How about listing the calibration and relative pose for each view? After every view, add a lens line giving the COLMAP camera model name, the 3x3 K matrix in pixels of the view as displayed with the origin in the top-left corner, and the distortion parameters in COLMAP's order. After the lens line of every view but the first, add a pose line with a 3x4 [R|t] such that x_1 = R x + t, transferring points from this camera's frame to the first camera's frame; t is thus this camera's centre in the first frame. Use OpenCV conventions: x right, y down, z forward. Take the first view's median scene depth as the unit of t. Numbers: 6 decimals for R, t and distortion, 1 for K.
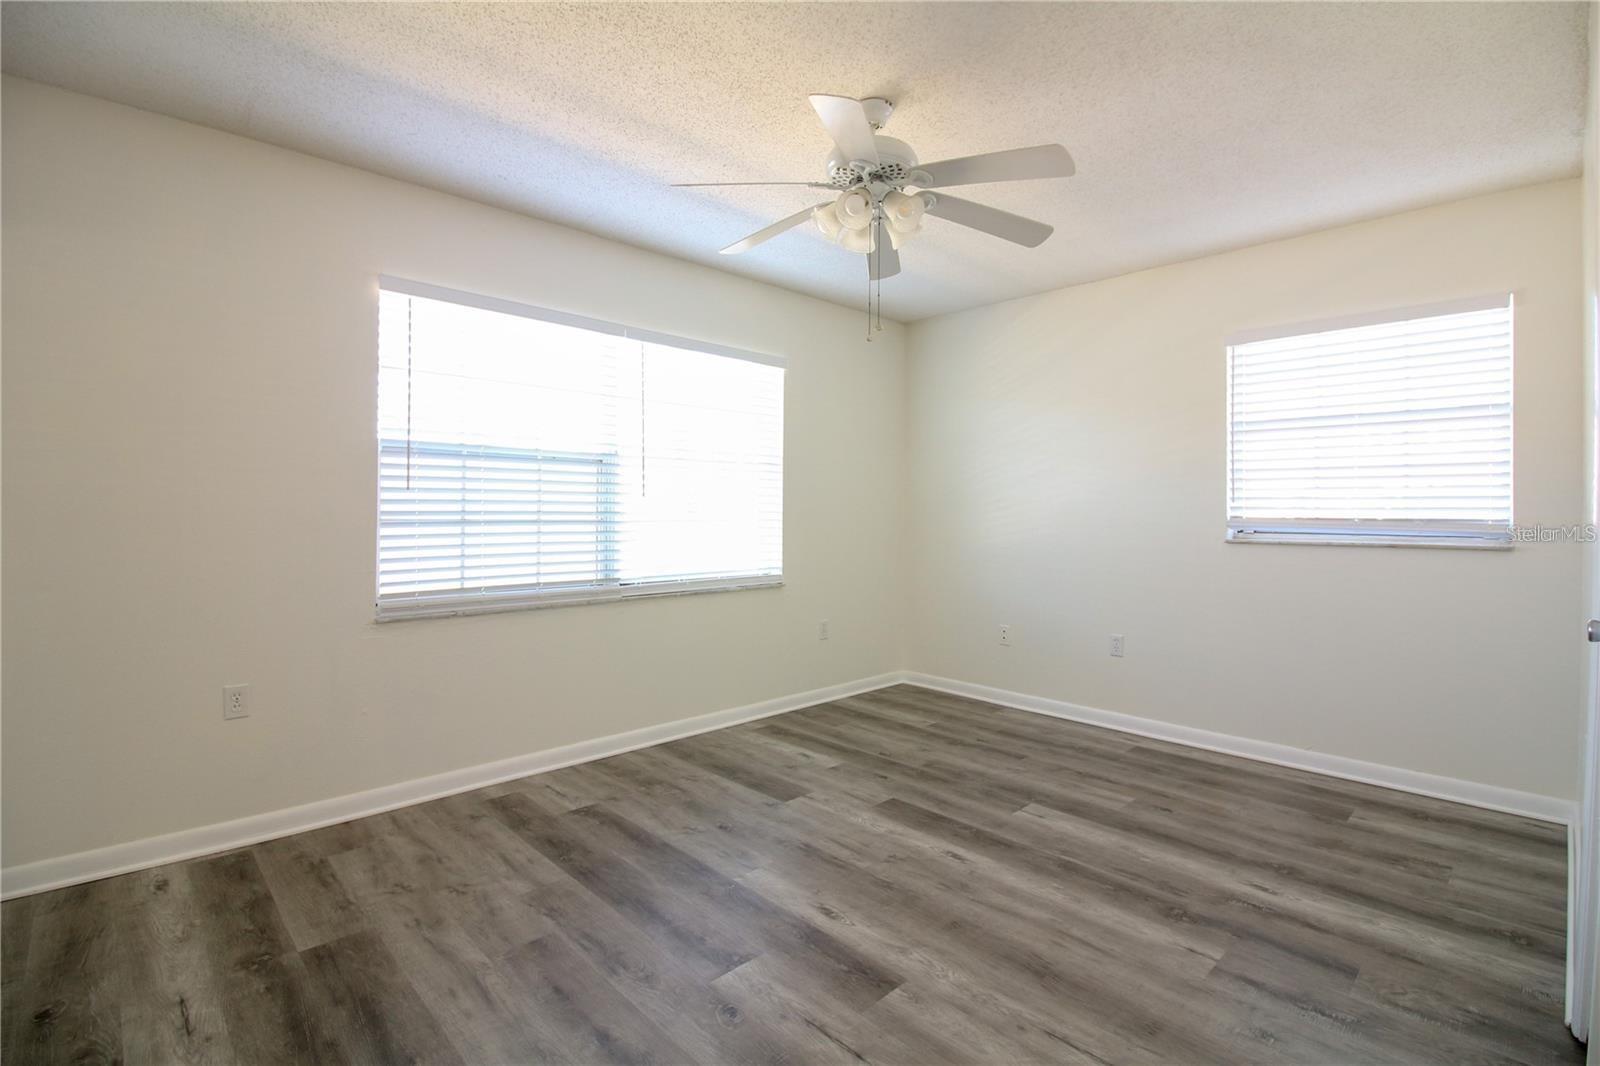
lens RADIAL K [[740.4, 0, 810.9], [0, 740.4, 510.7], [0, 0, 1]] dist [0.002419, -0.013372]
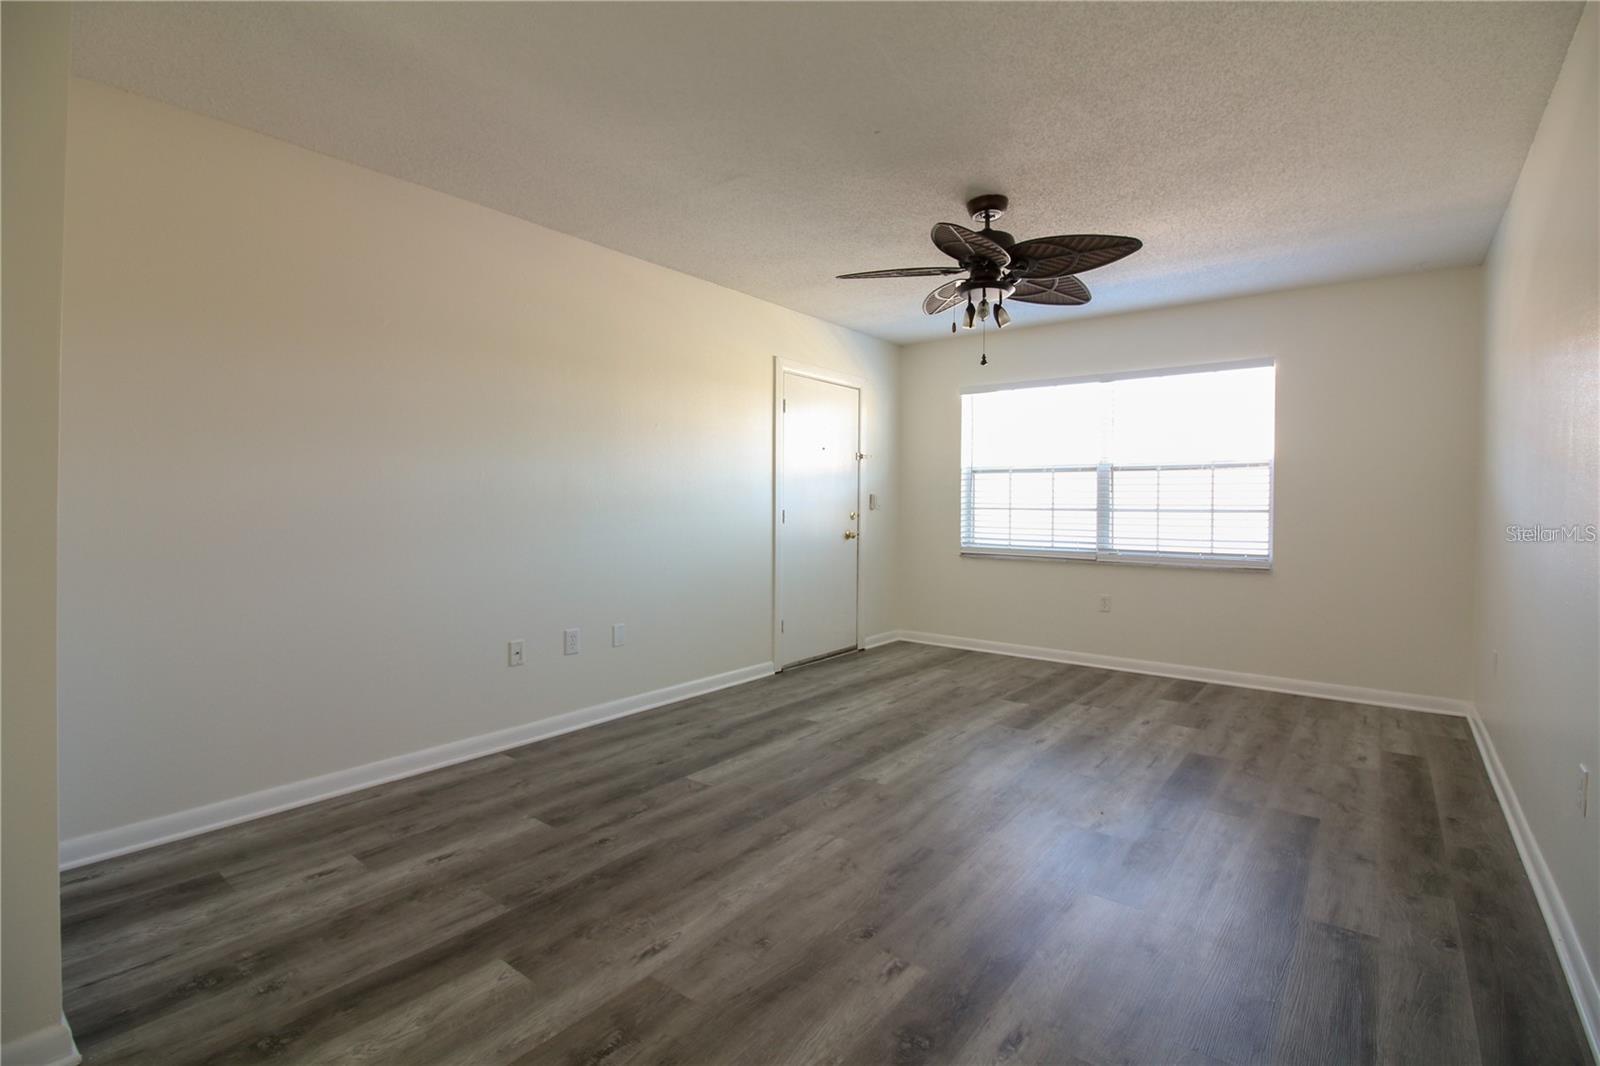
lens RADIAL K [[727.3, 0, 797.1], [0, 727.3, 541.9], [0, 0, 1]] dist [0.000728, -0.000014]
pose [[0.136847, 0.042959, -0.989660, 1.331785], [0.001347, 0.999050, 0.043553, 0.019840], [0.990591, -0.007293, 0.136660, 0.252812]]
